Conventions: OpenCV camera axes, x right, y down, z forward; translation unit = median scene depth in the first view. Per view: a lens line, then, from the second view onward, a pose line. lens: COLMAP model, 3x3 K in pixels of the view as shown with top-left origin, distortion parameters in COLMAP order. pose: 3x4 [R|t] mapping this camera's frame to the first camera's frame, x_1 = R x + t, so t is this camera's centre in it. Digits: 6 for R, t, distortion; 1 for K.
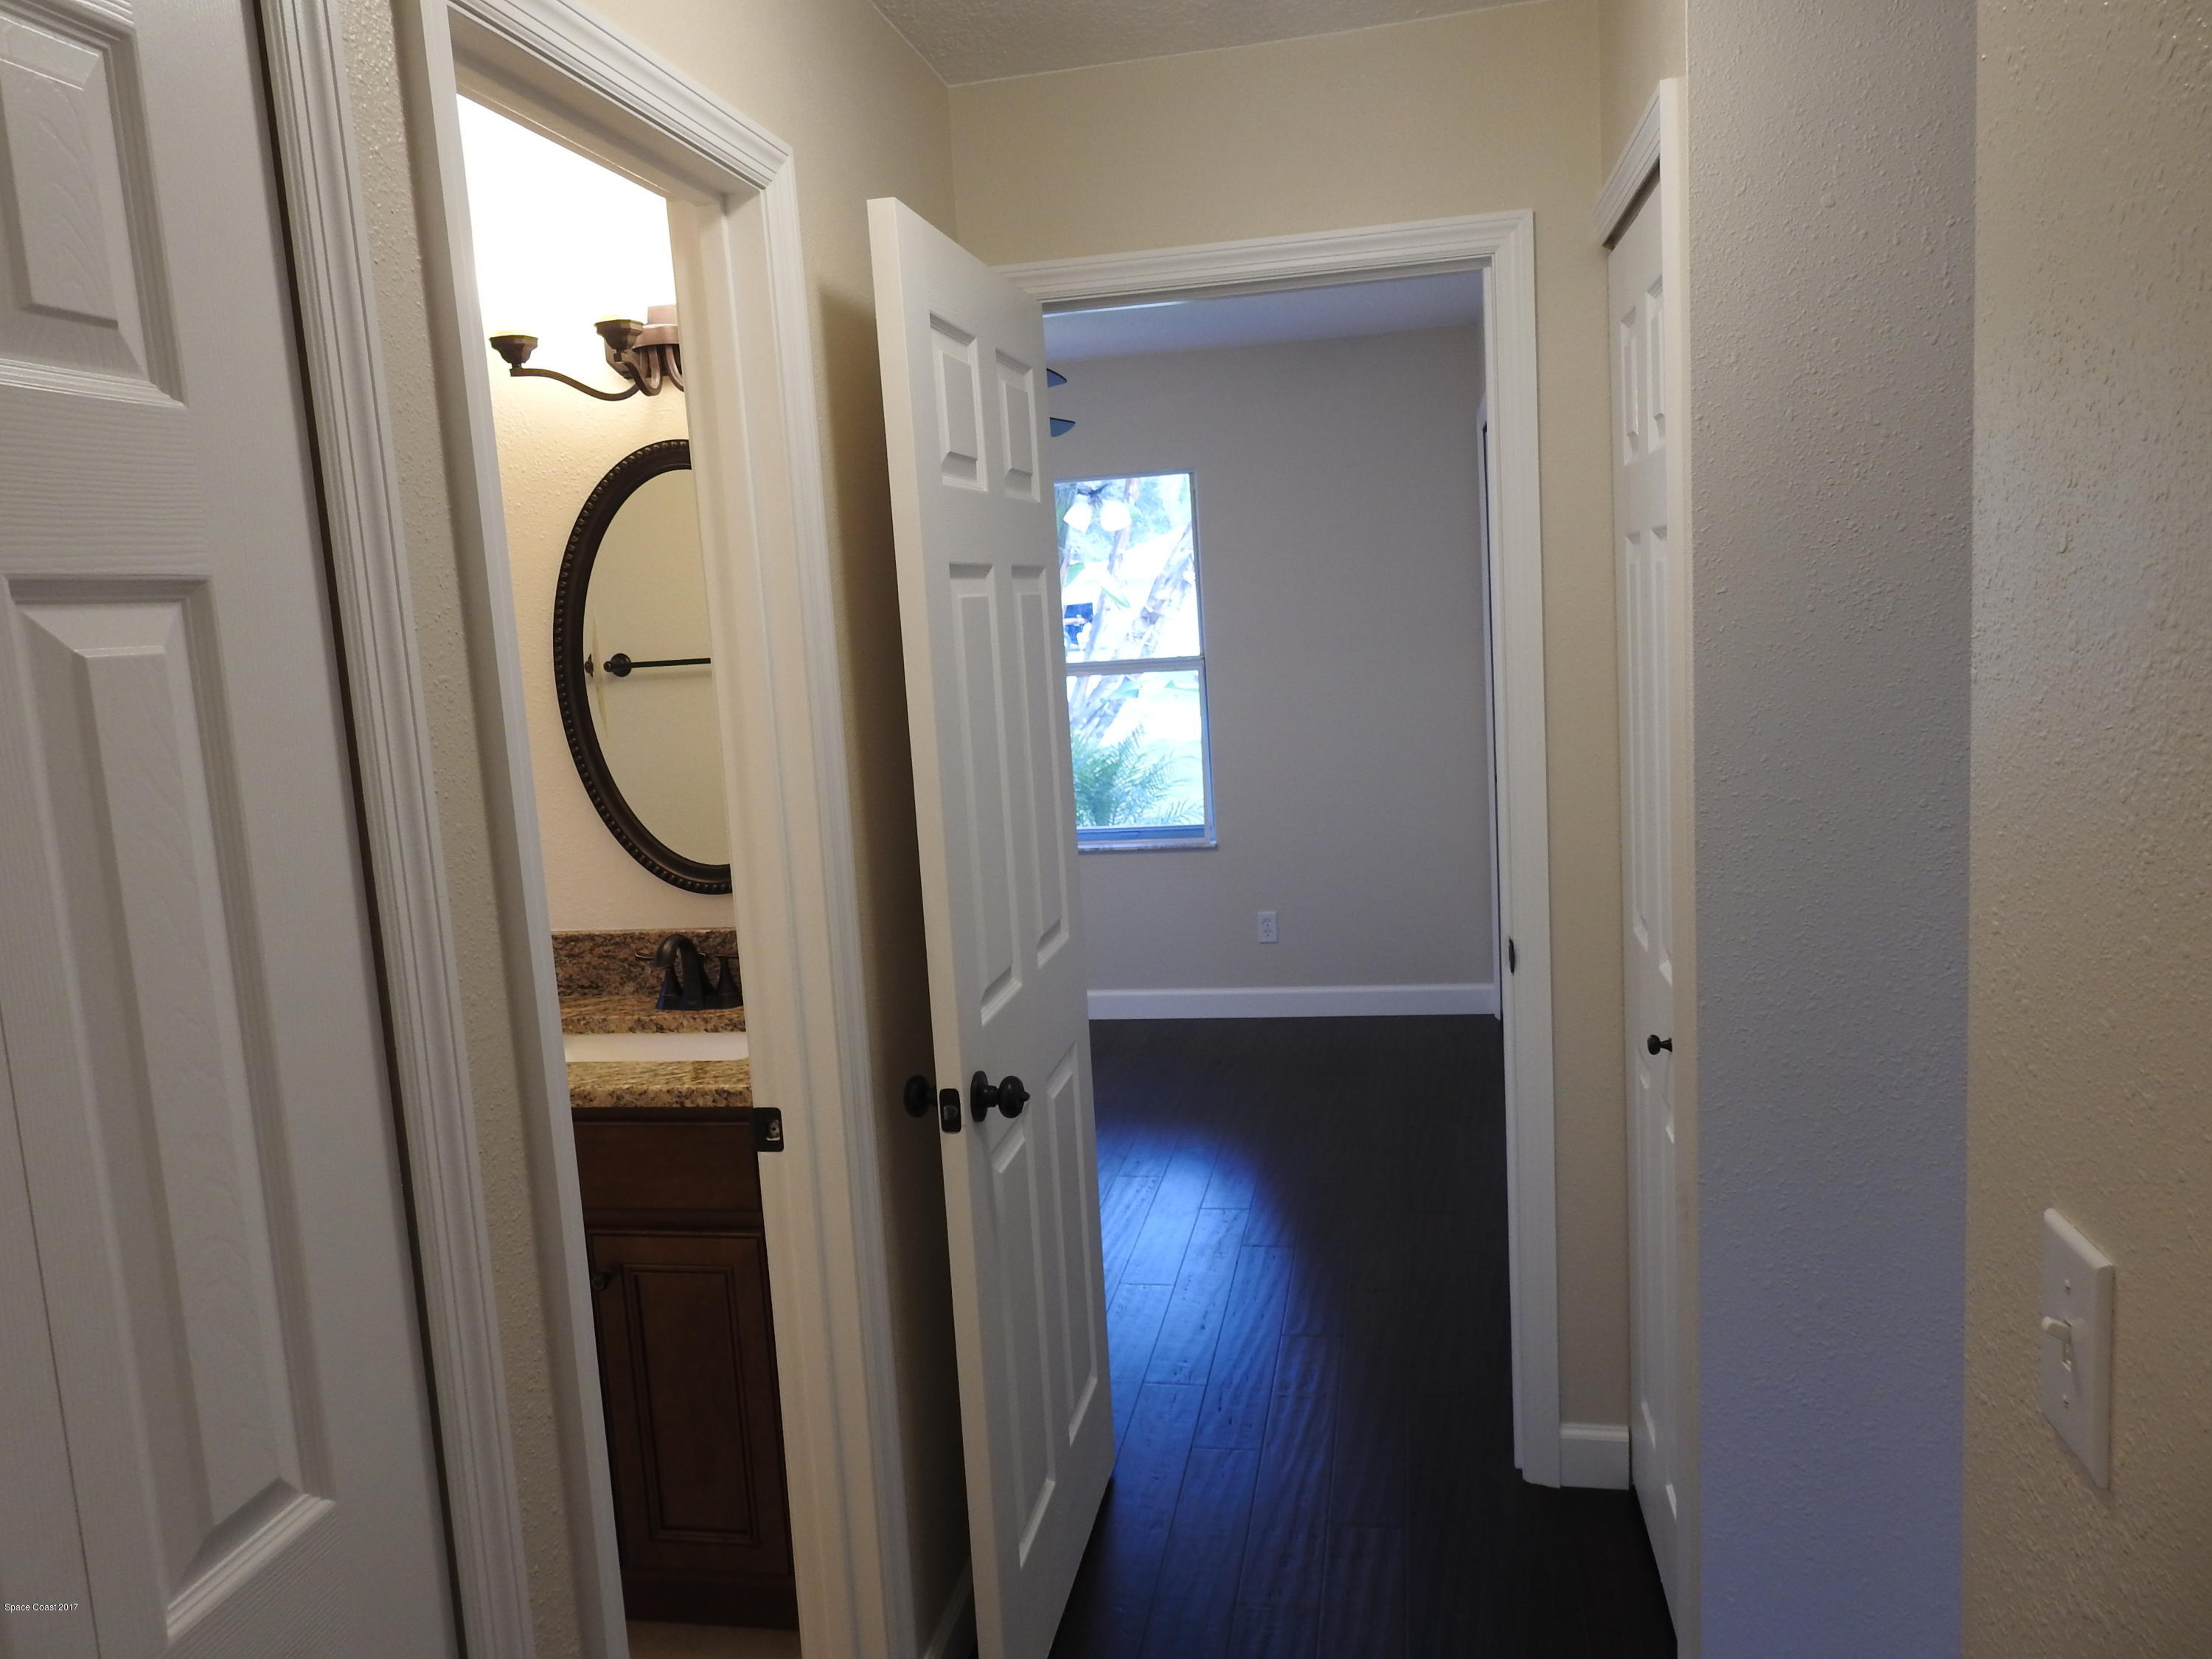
lens RADIAL K [[1585.4, 0, 1102.6], [0, 1585.4, 827.0], [0, 0, 1]] dist [-0.000193, 0.002468]
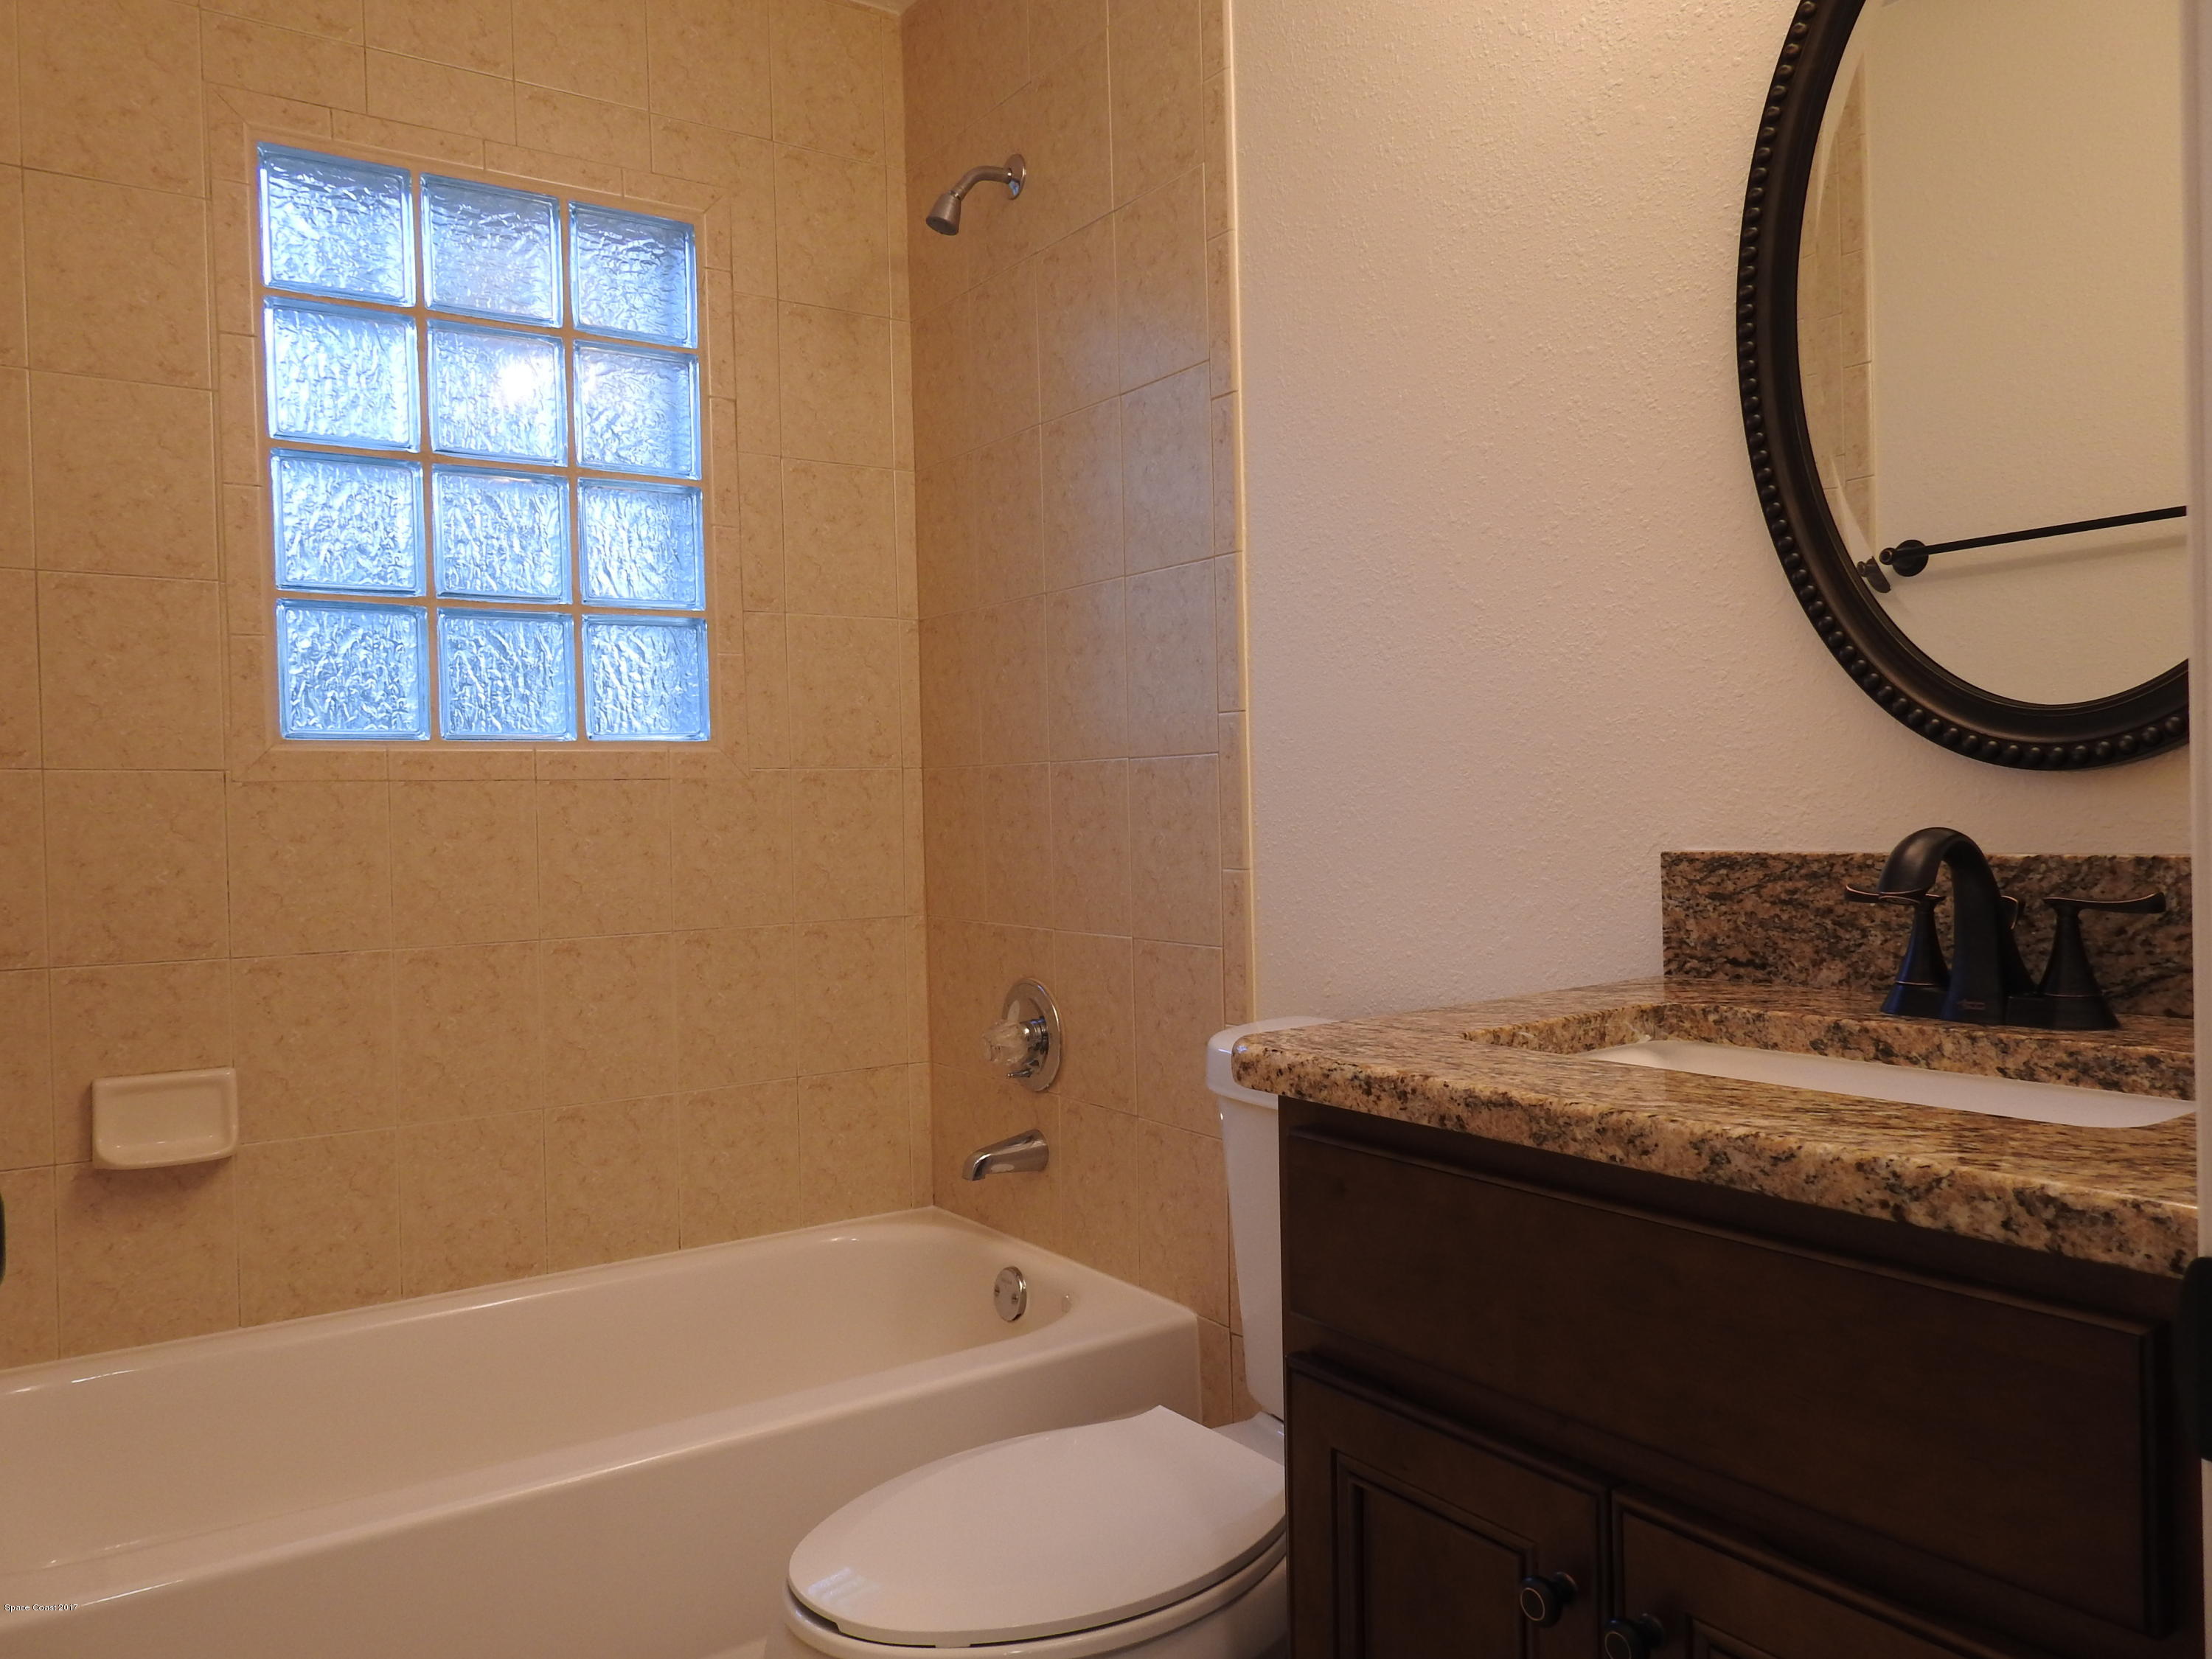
lens RADIAL K [[1585.4, 0, 1117.1], [0, 1585.4, 836.9], [0, 0, 1]] dist [-0.000193, 0.002468]
pose [[0.714850, 0.056868, -0.696961, -0.127004], [-0.111091, 0.993266, -0.032898, 0.102373], [0.690397, 0.100943, 0.716354, 0.523414]]
